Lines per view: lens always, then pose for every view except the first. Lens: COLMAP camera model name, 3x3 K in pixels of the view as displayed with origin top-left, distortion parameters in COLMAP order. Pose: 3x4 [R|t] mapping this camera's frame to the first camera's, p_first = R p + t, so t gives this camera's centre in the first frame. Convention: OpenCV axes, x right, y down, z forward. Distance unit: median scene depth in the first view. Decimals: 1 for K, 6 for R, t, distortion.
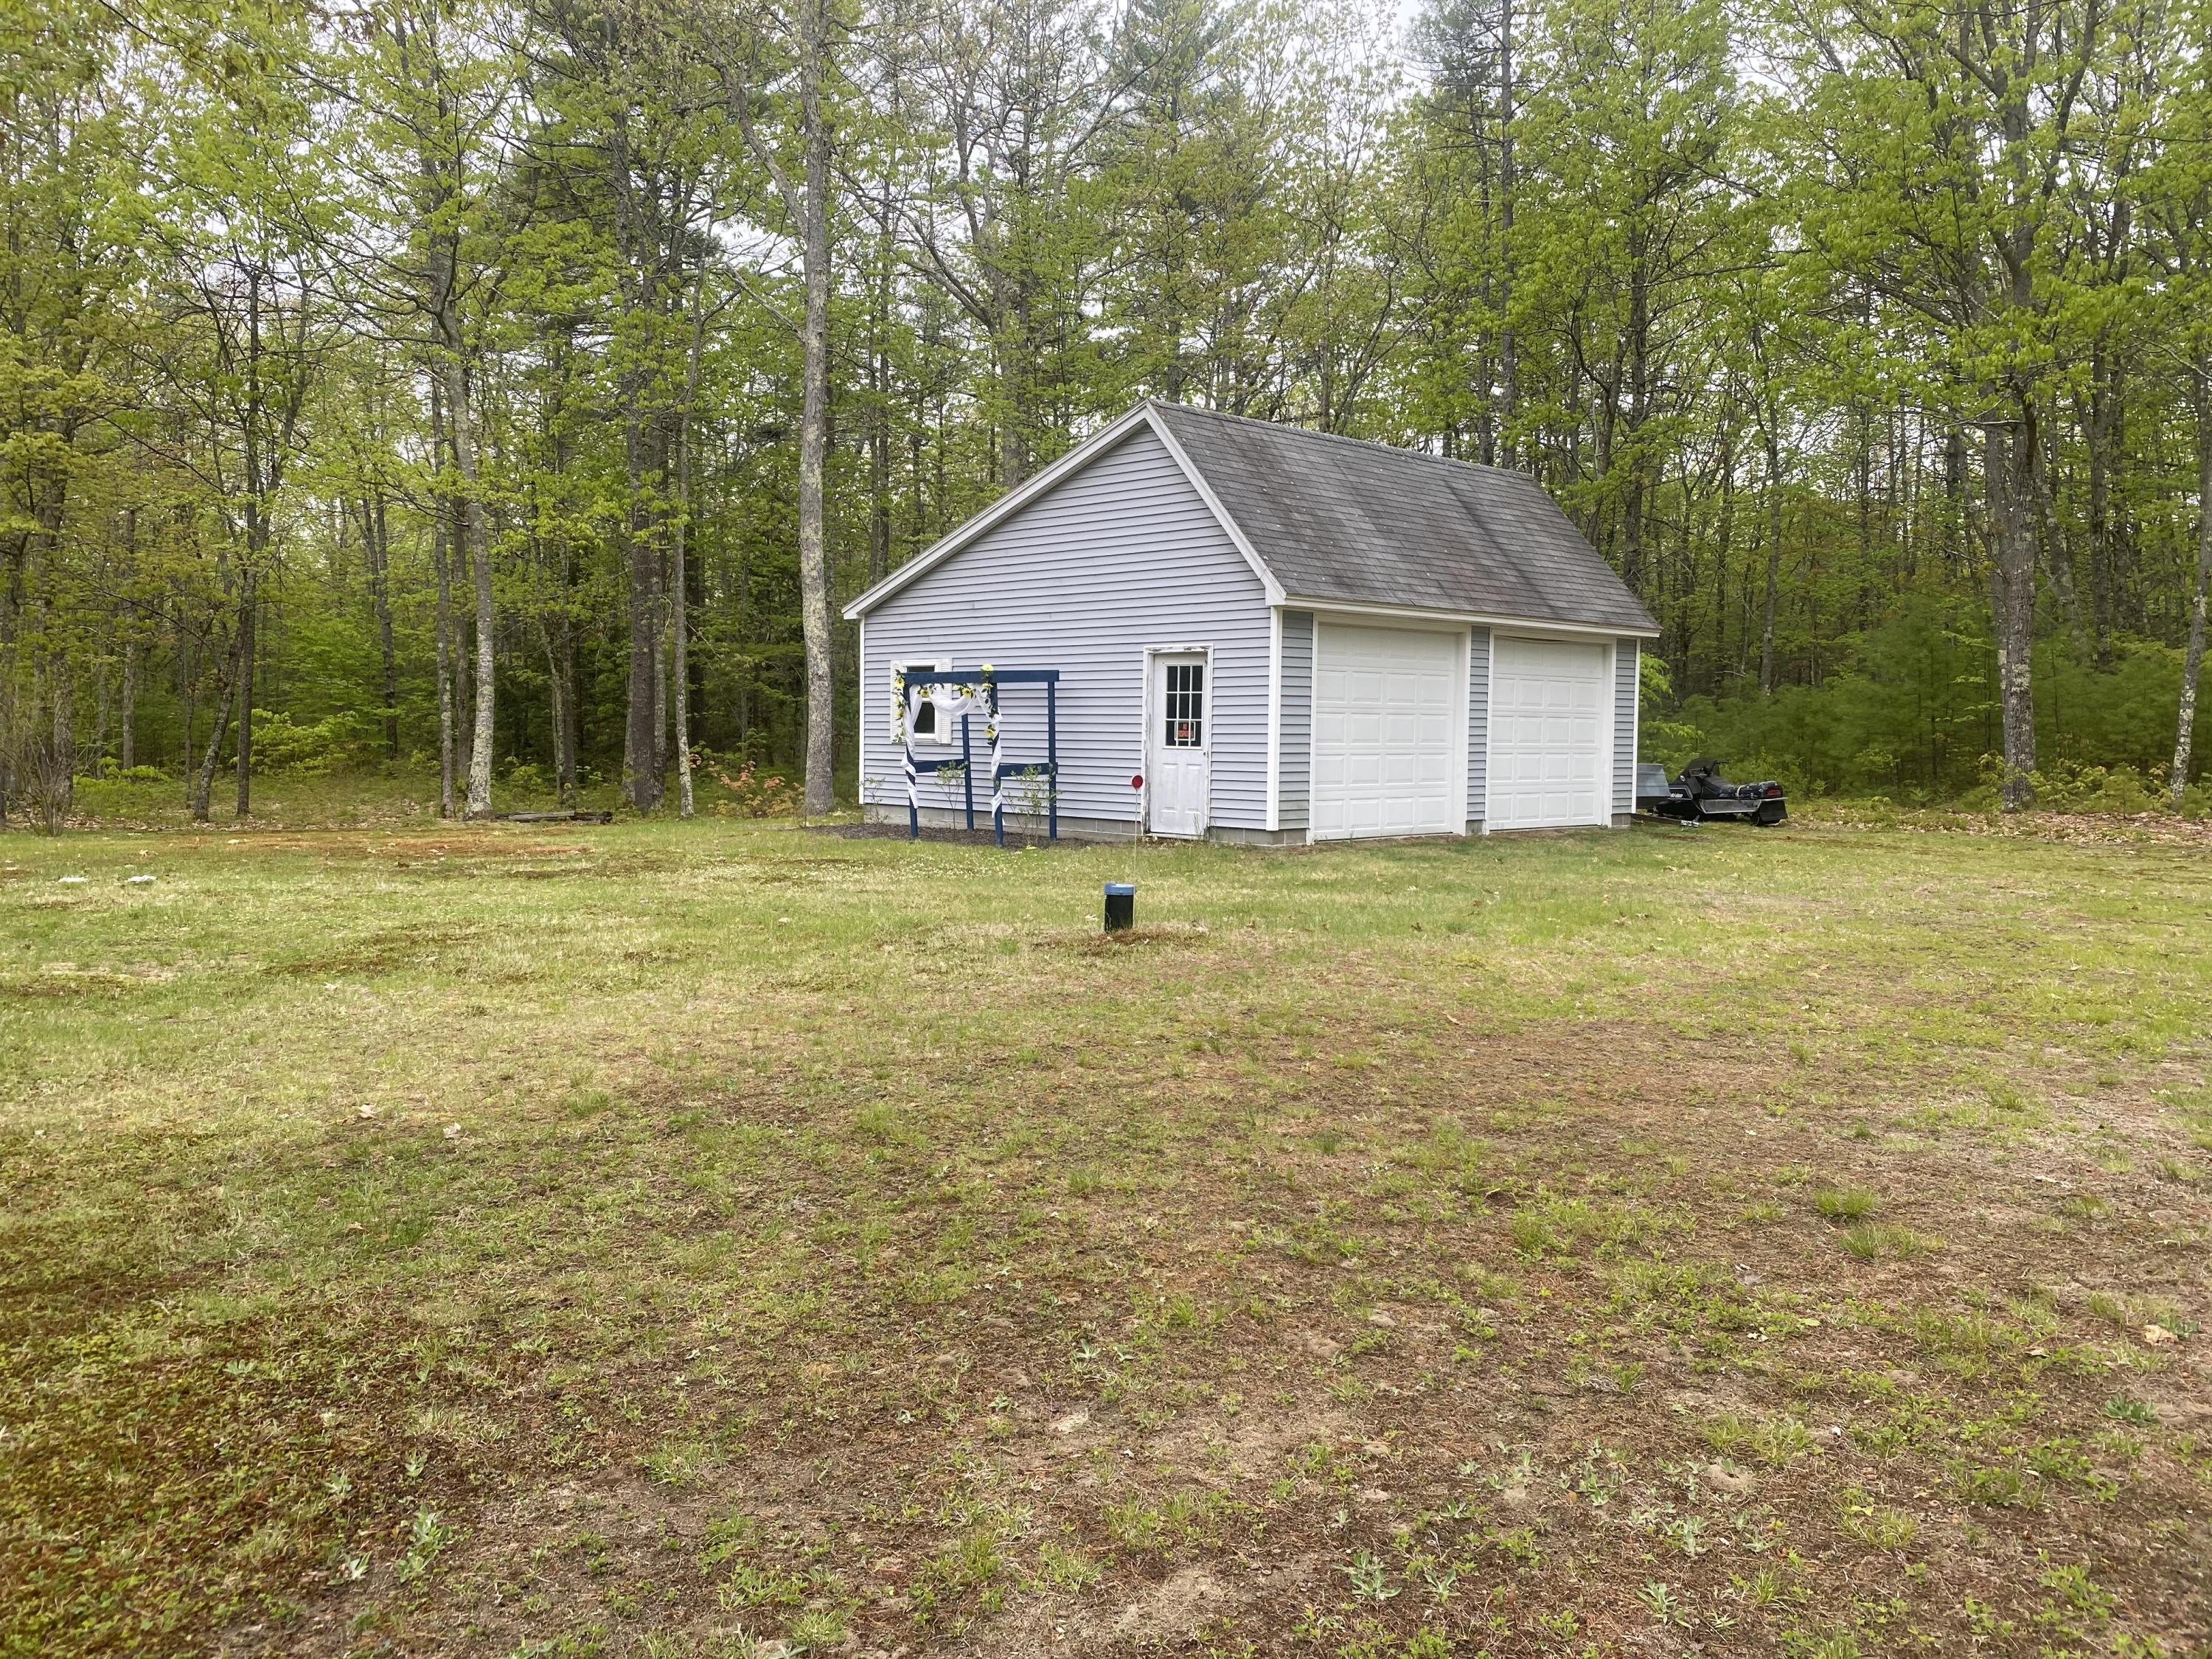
lens RADIAL K [[1689.1, 0, 1106.6], [0, 1689.1, 818.8], [0, 0, 1]] dist [0.002803, -0.006009]
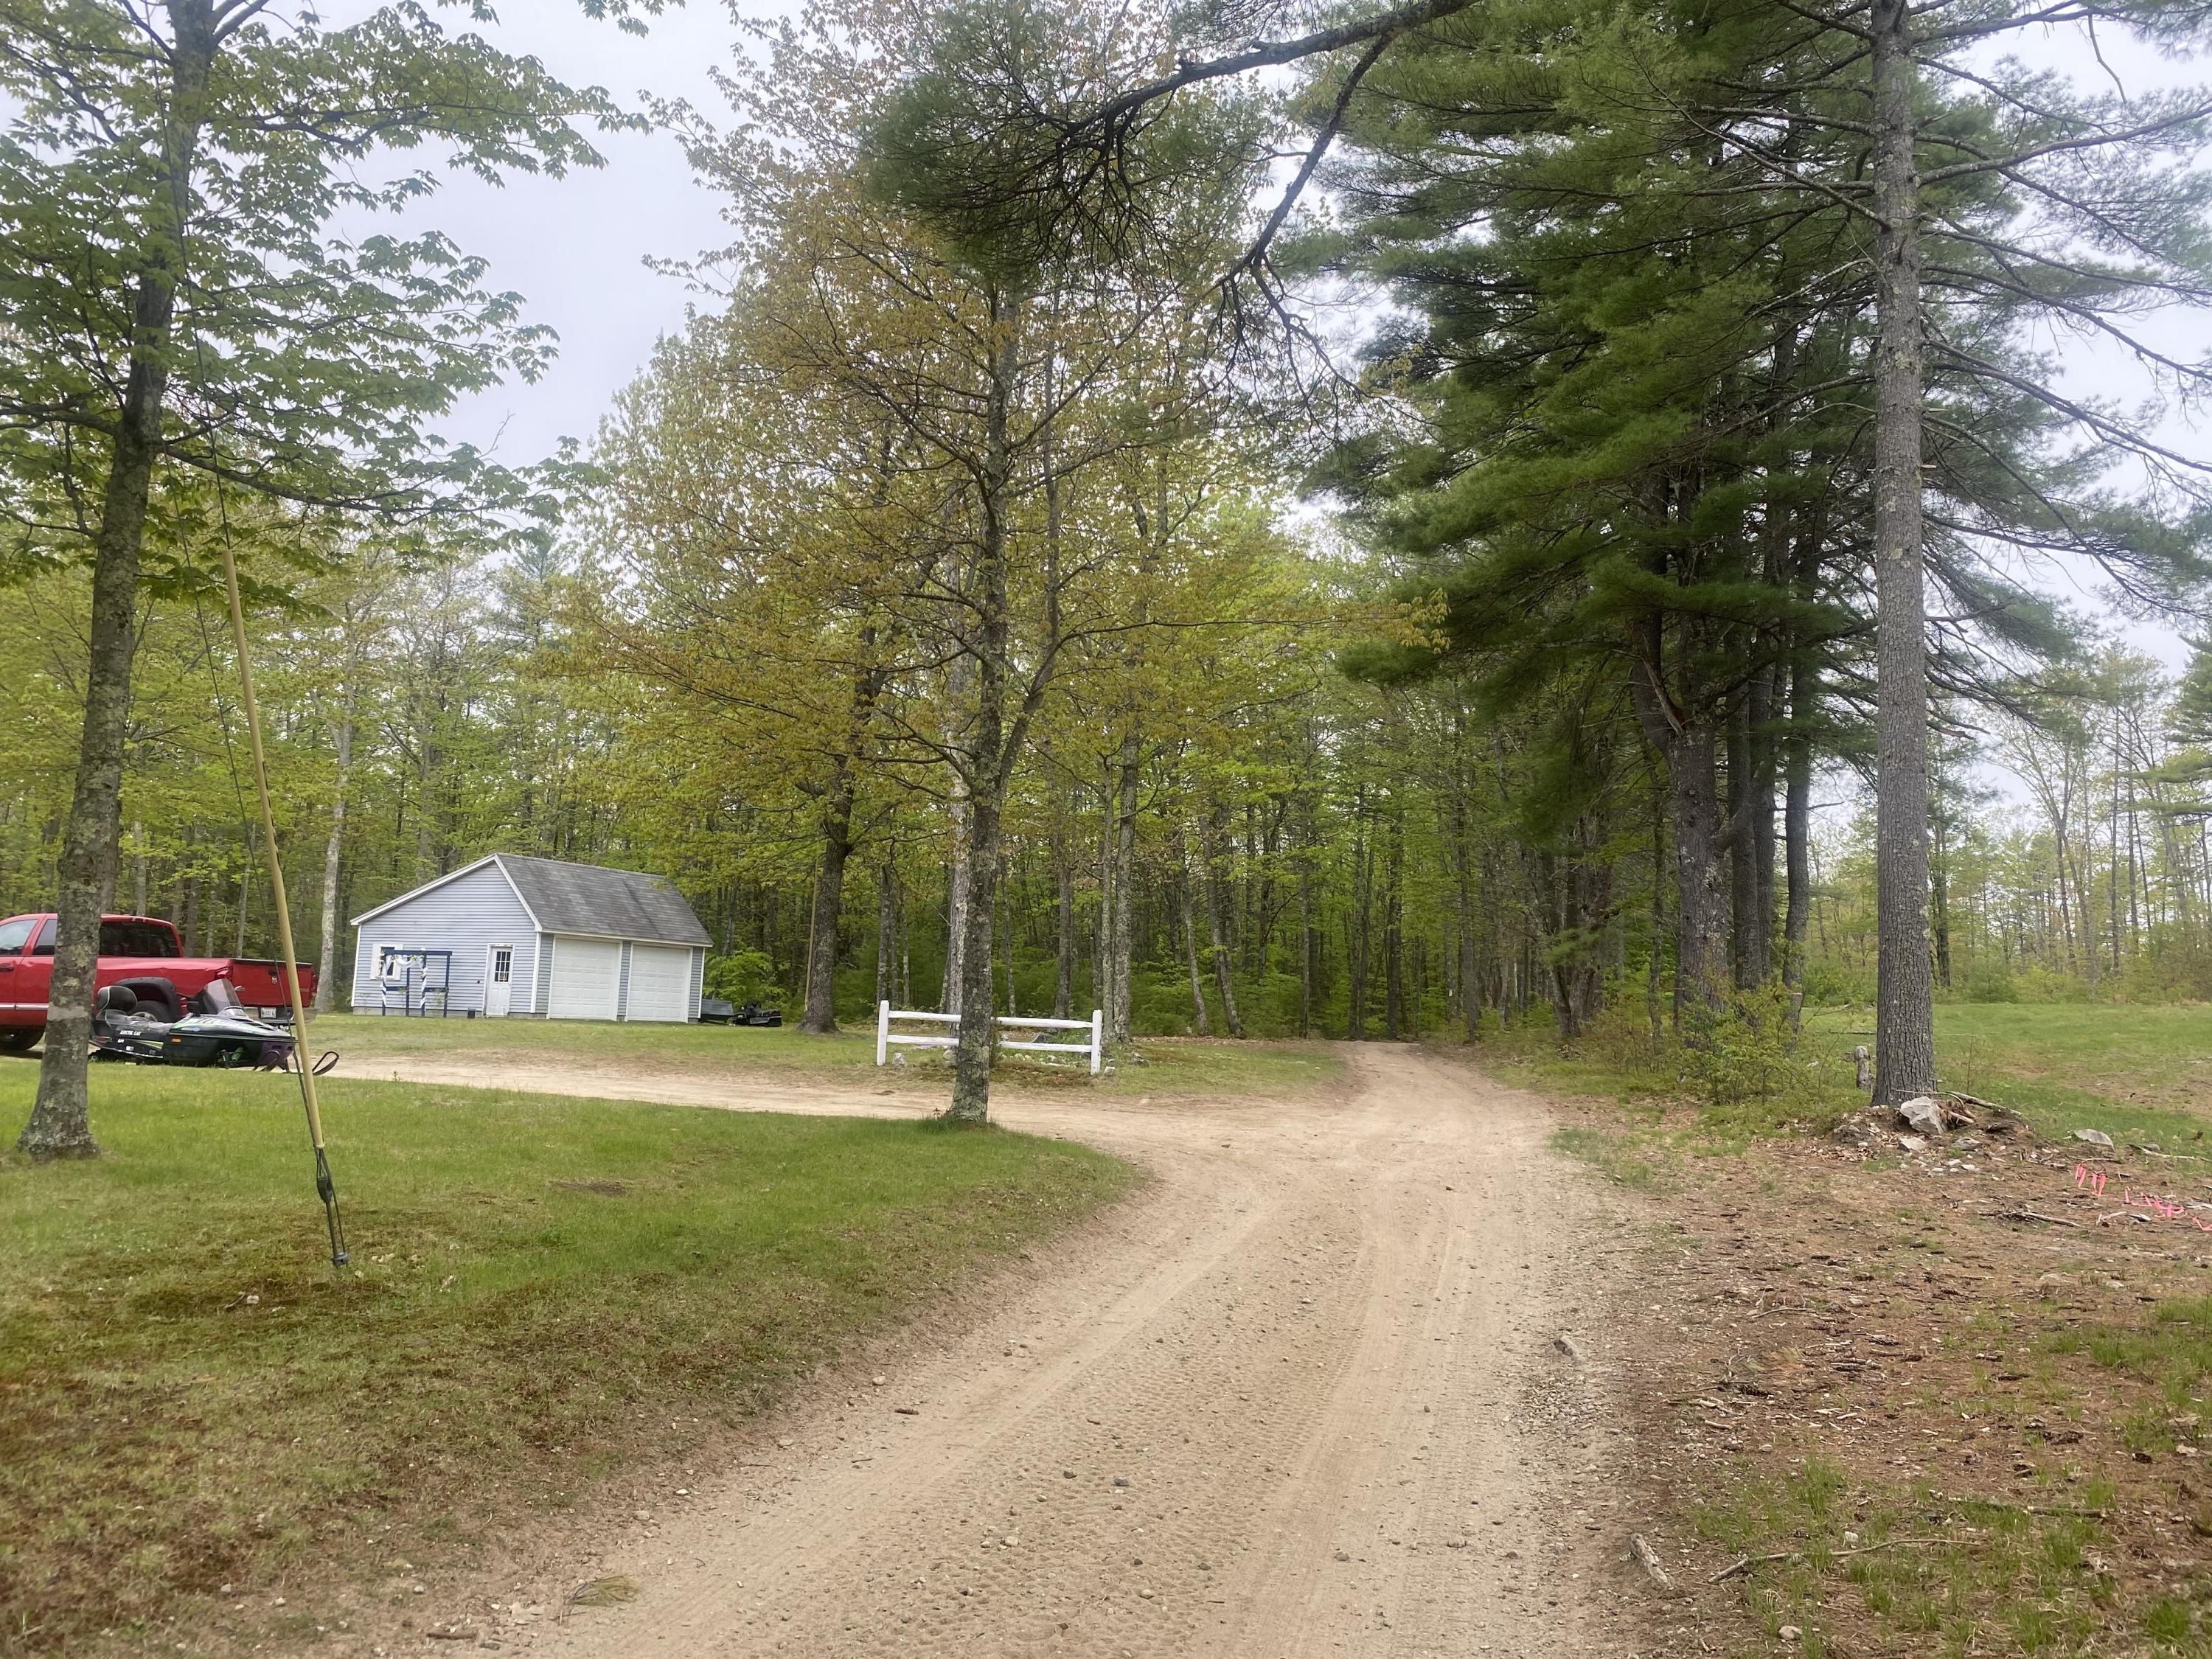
lens RADIAL K [[1689.1, 0, 1106.6], [0, 1689.1, 818.8], [0, 0, 1]] dist [0.002803, -0.006009]
pose [[0.937782, 0.066326, 0.340830, 0.013838], [-0.005832, 0.984457, -0.175530, 0.146389], [-0.347174, 0.162621, 0.923593, -1.611186]]
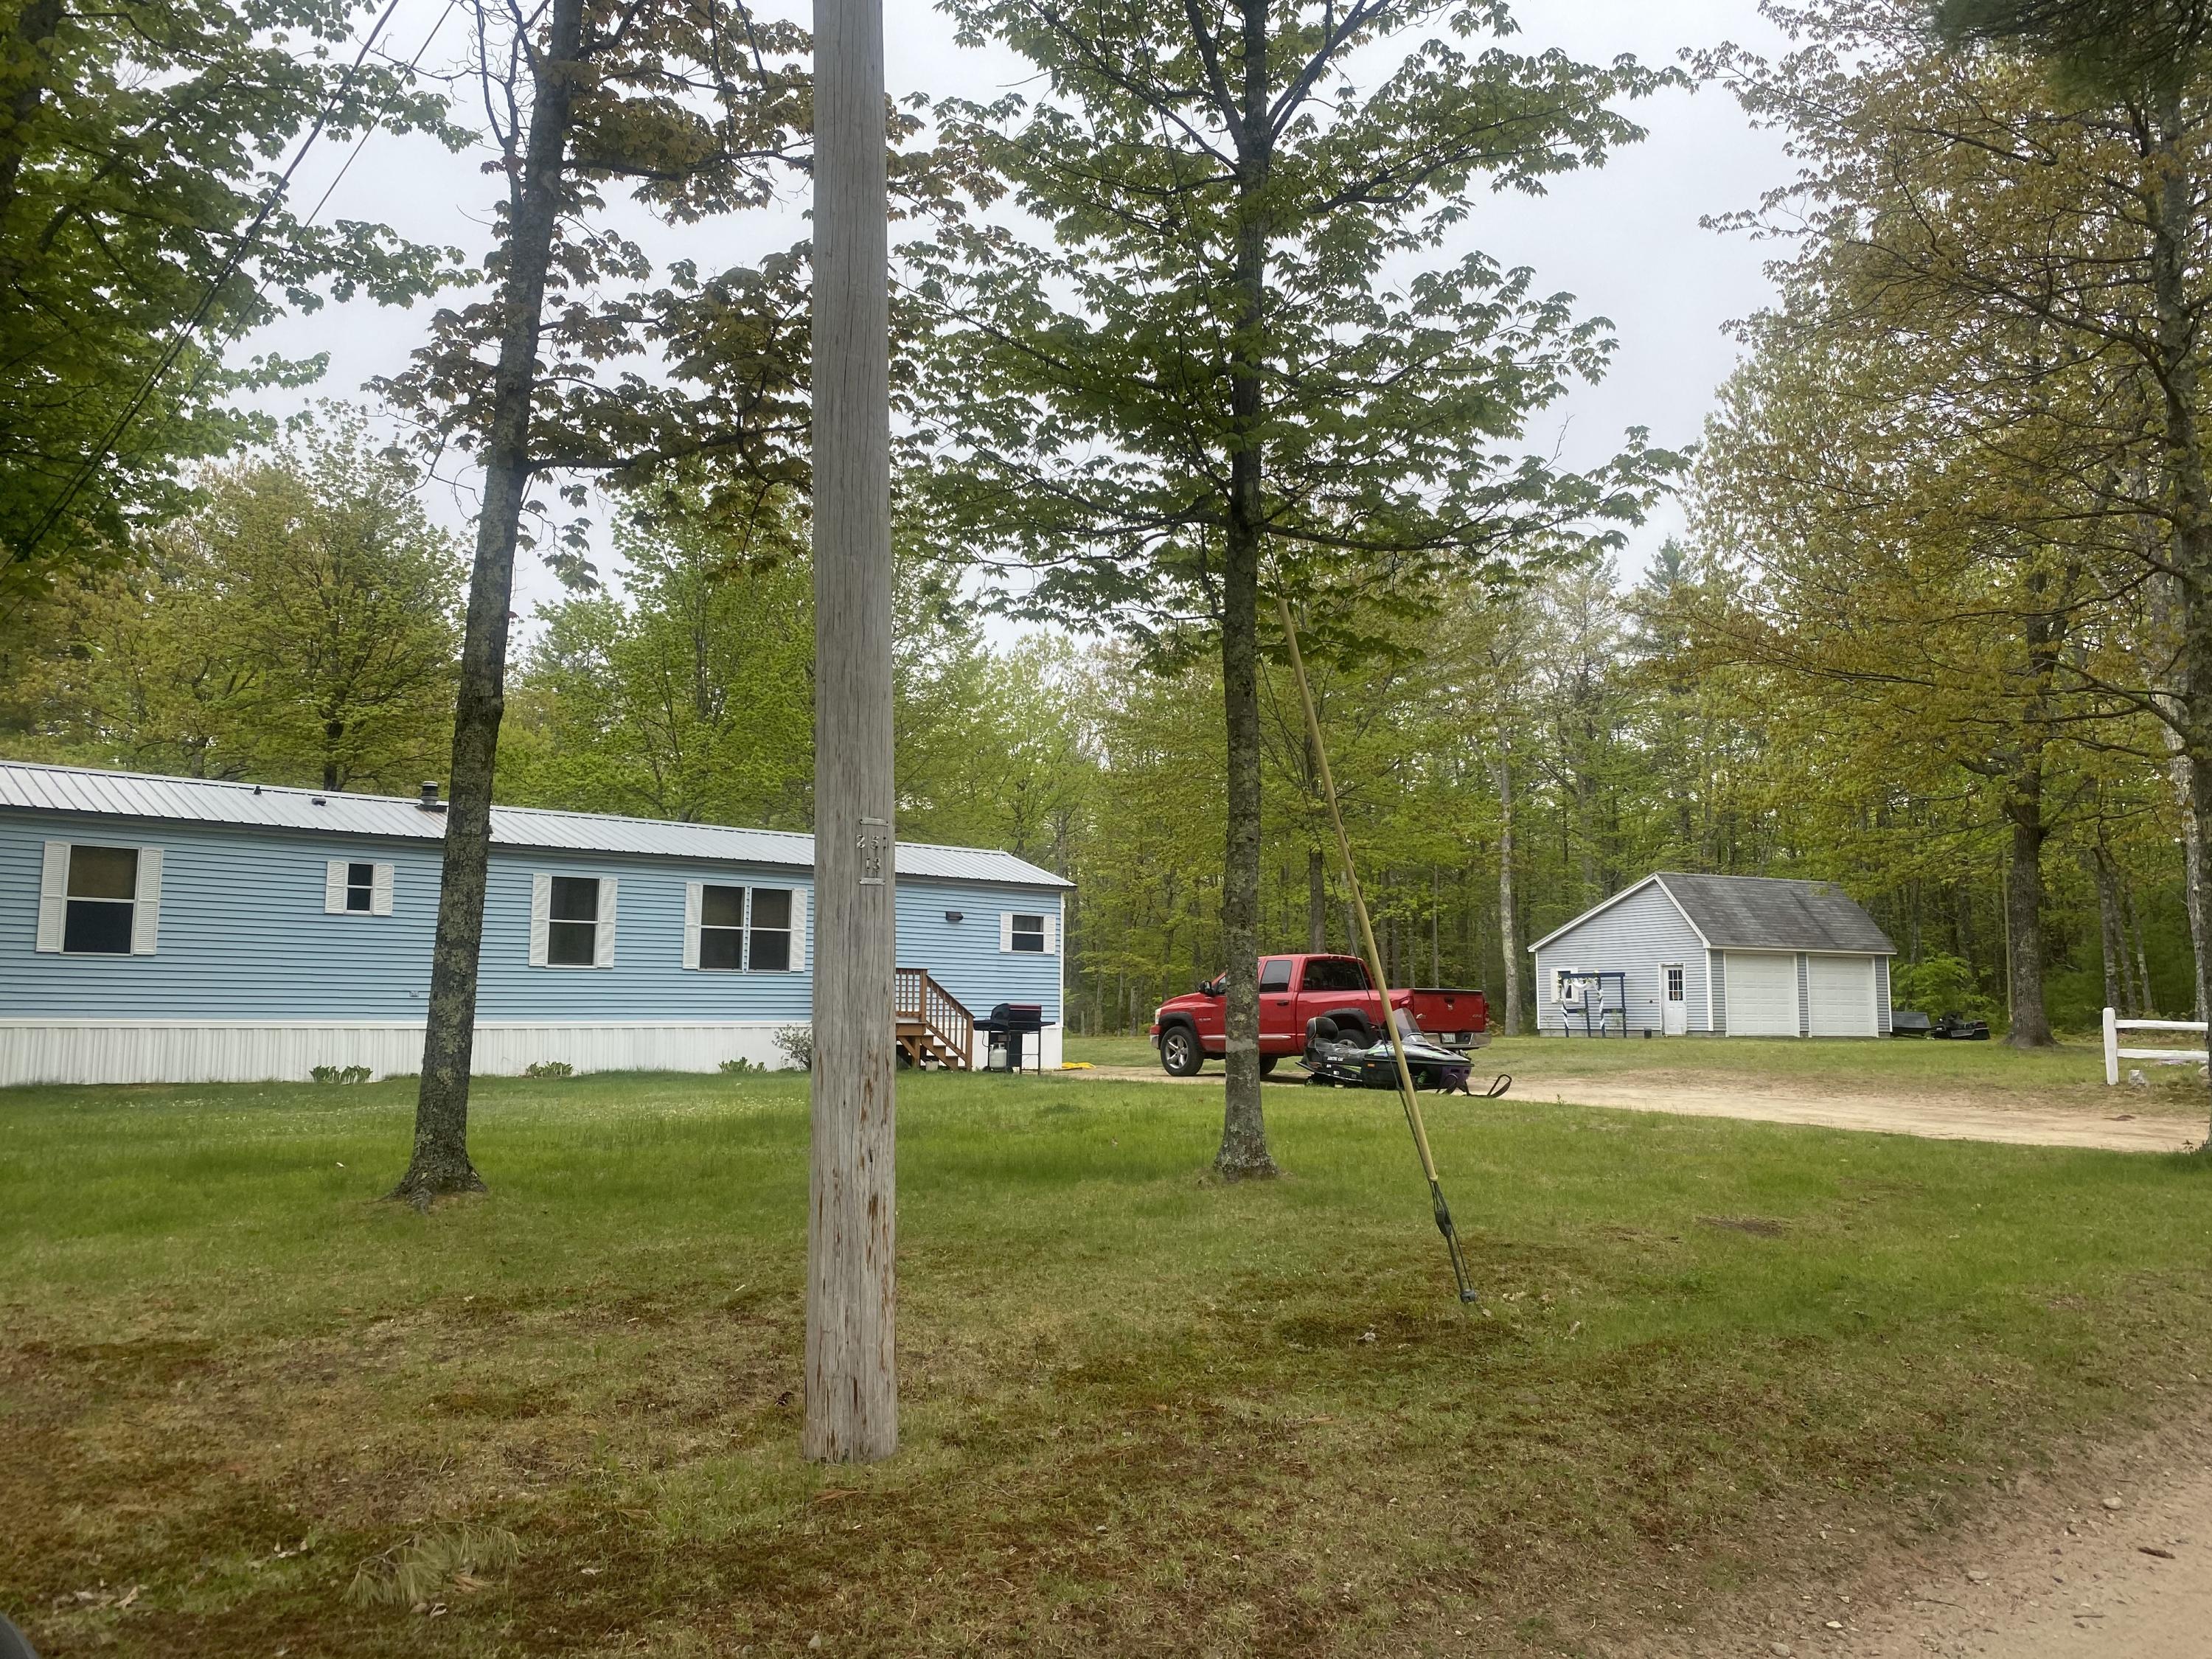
lens RADIAL K [[1689.1, 0, 1106.6], [0, 1689.1, 818.8], [0, 0, 1]] dist [0.002803, -0.006009]
pose [[0.950500, -0.040584, -0.308061, 0.022198], [-0.015787, 0.983846, -0.178322, 0.144560], [0.310322, 0.174358, 0.934505, -1.593831]]
